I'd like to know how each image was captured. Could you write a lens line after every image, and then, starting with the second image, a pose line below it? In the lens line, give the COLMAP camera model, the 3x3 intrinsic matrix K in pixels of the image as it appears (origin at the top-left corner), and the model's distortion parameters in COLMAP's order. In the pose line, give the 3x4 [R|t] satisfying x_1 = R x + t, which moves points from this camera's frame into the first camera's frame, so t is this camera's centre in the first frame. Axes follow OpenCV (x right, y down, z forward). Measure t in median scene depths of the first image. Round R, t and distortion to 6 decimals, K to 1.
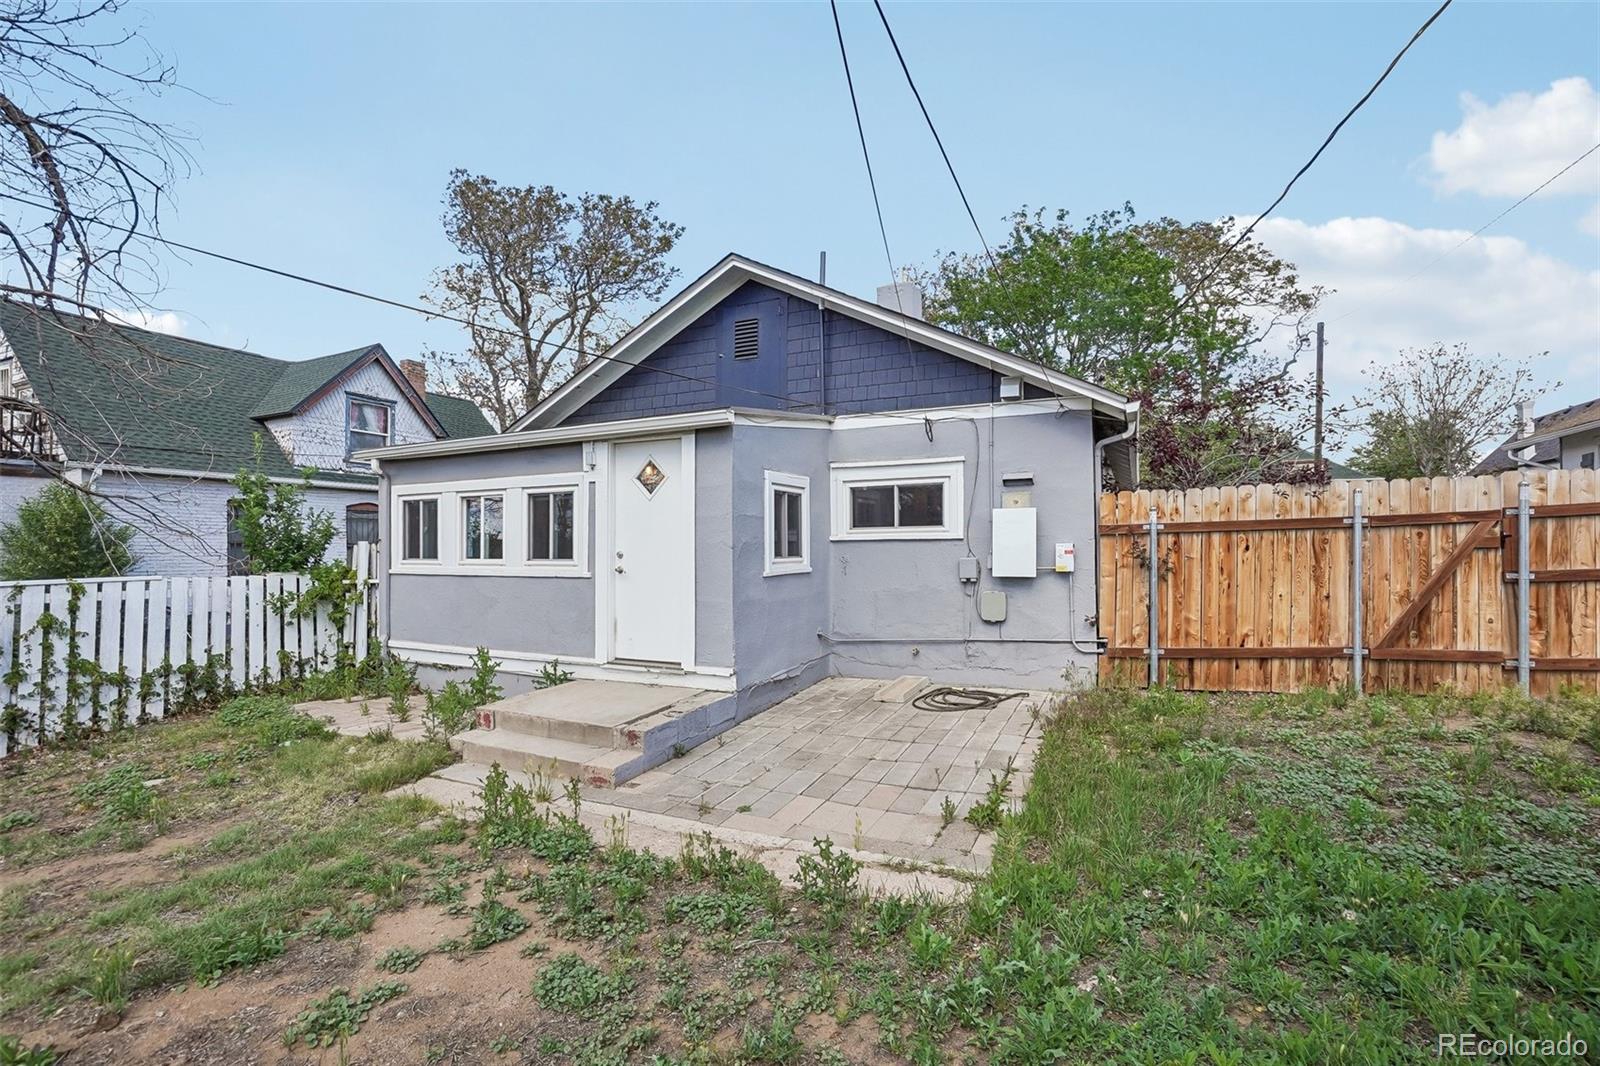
lens RADIAL K [[727.0, 0, 810.3], [0, 727.0, 537.9], [0, 0, 1]] dist [-0.044764, 0.012070]
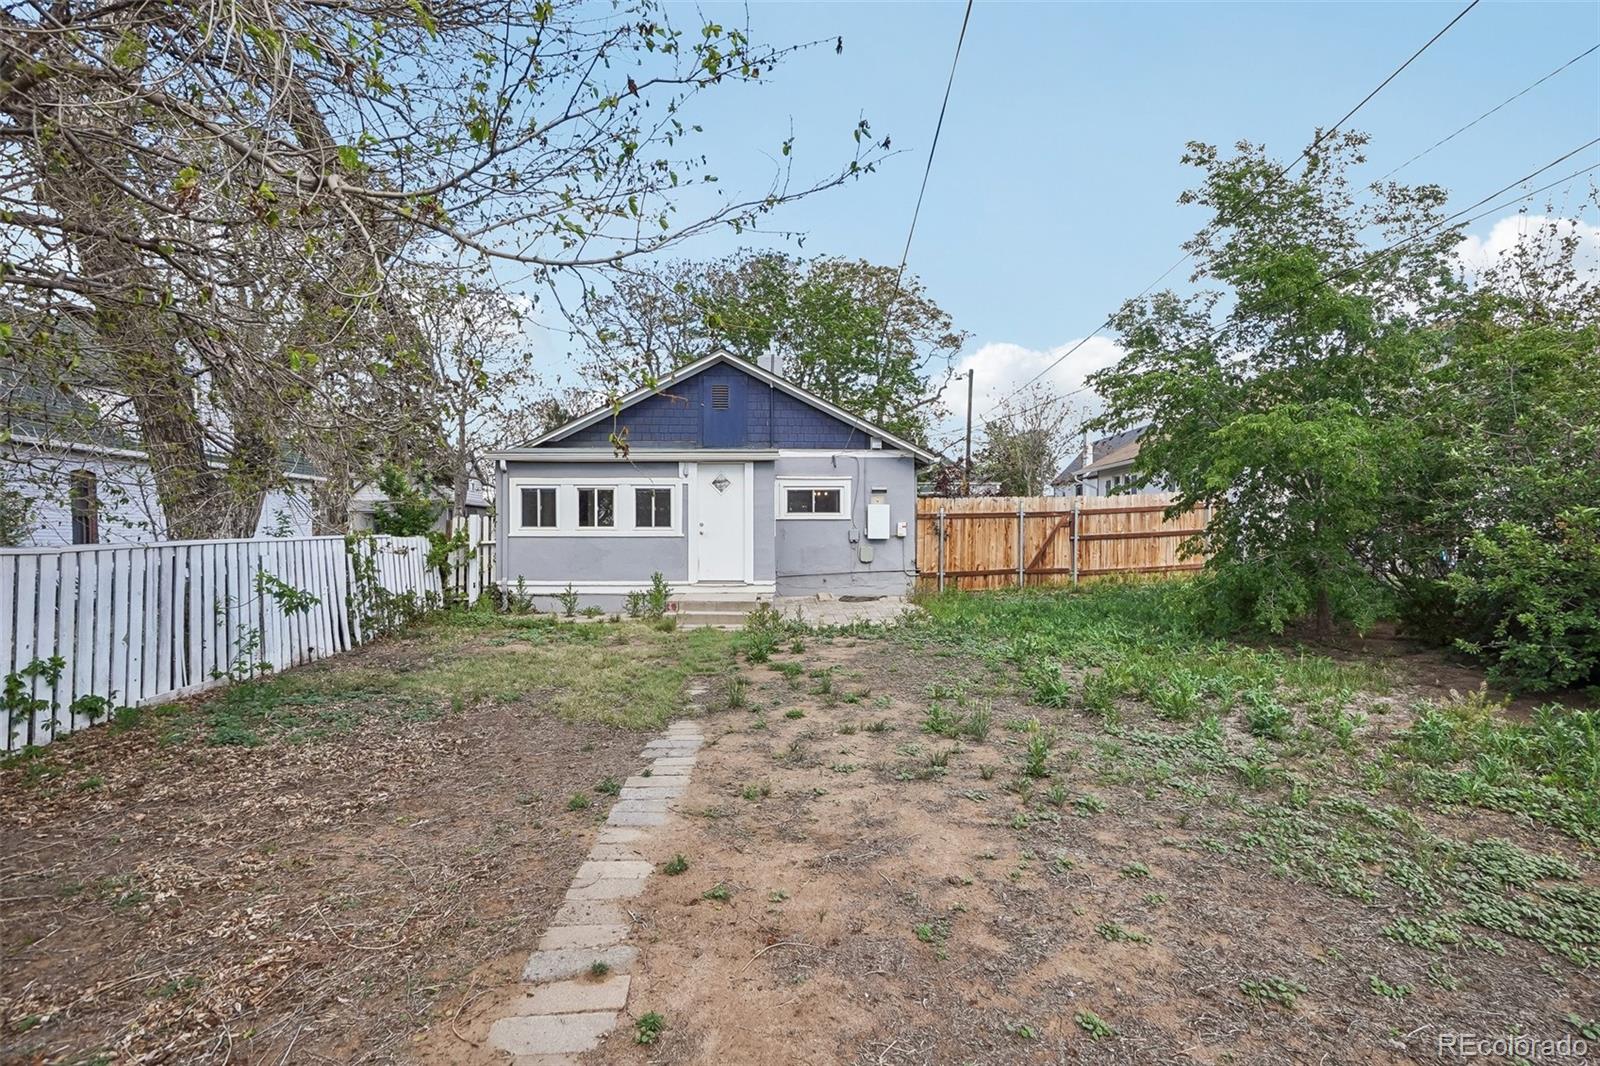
lens RADIAL K [[824.8, 0, 806.3], [0, 824.8, 534.8], [0, 0, 1]] dist [-0.037514, 0.017919]
pose [[0.895023, 0.009397, 0.445922, -0.944908], [-0.013394, 0.999893, 0.005813, 0.033313], [-0.445820, -0.011176, 0.895053, -0.978125]]
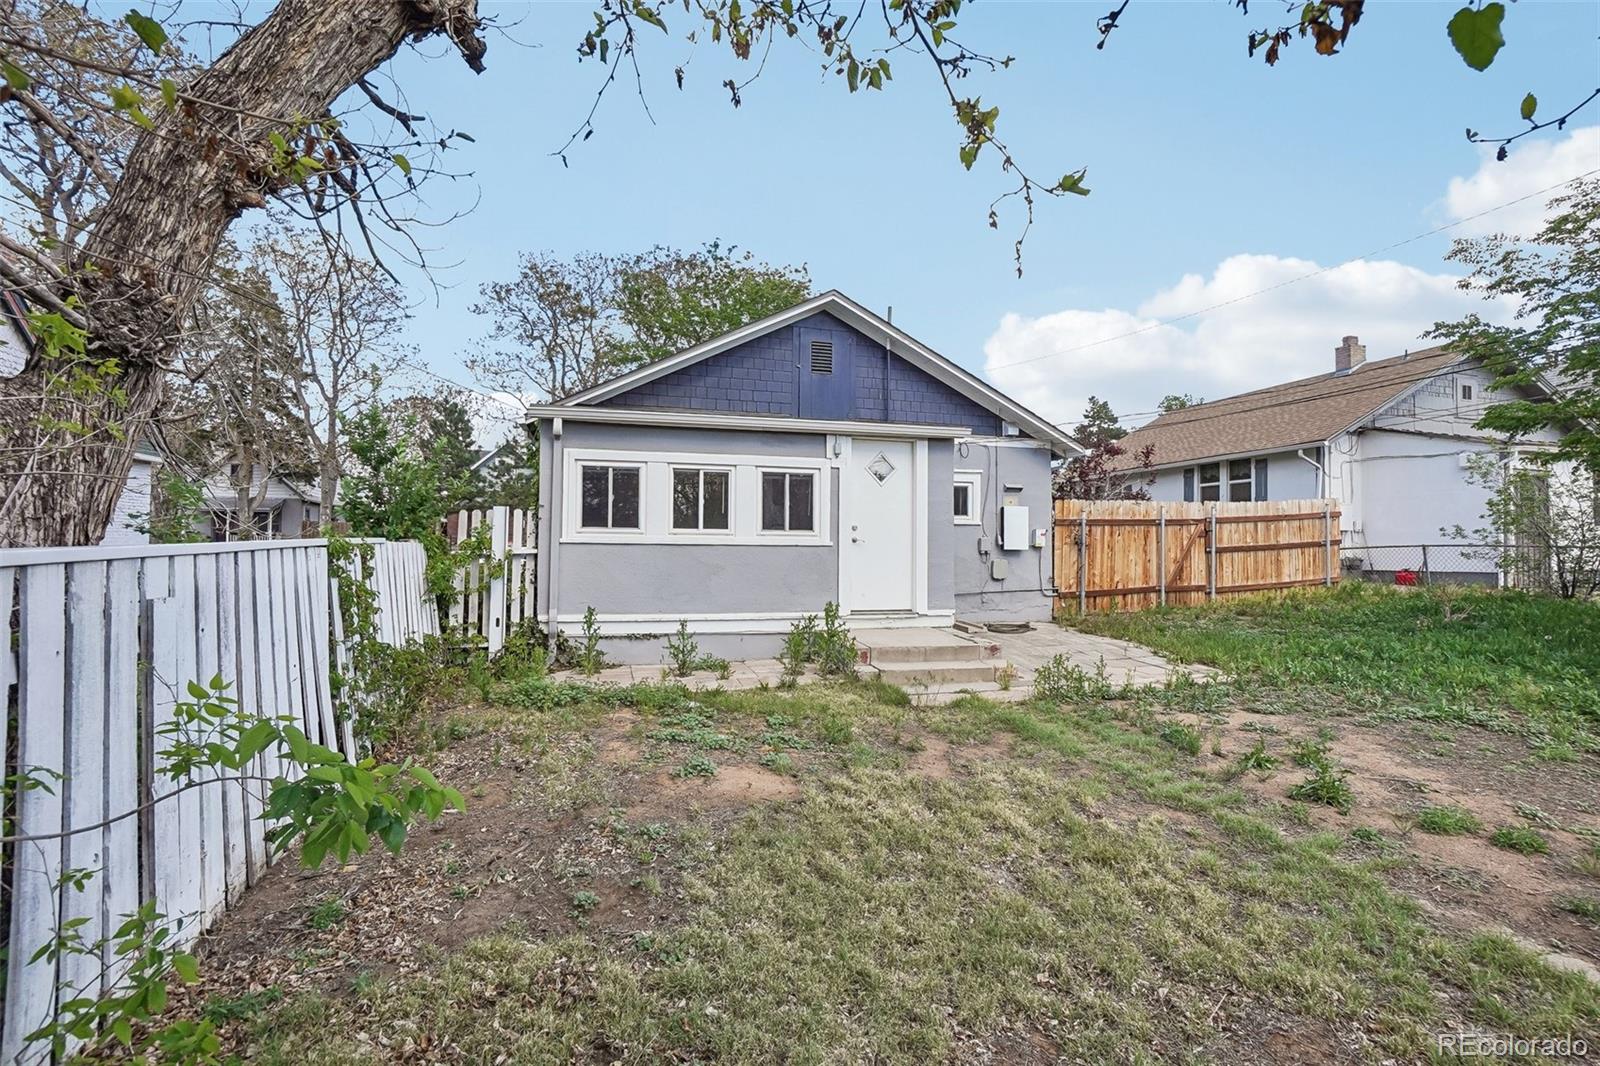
lens RADIAL K [[727.0, 0, 805.8], [0, 727.0, 531.3], [0, 0, 1]] dist [-0.044764, 0.012070]
pose [[0.769603, 0.026788, 0.637961, -1.116747], [-0.023781, 0.999629, -0.013287, 0.047272], [-0.638080, -0.004946, 0.769954, 0.084765]]
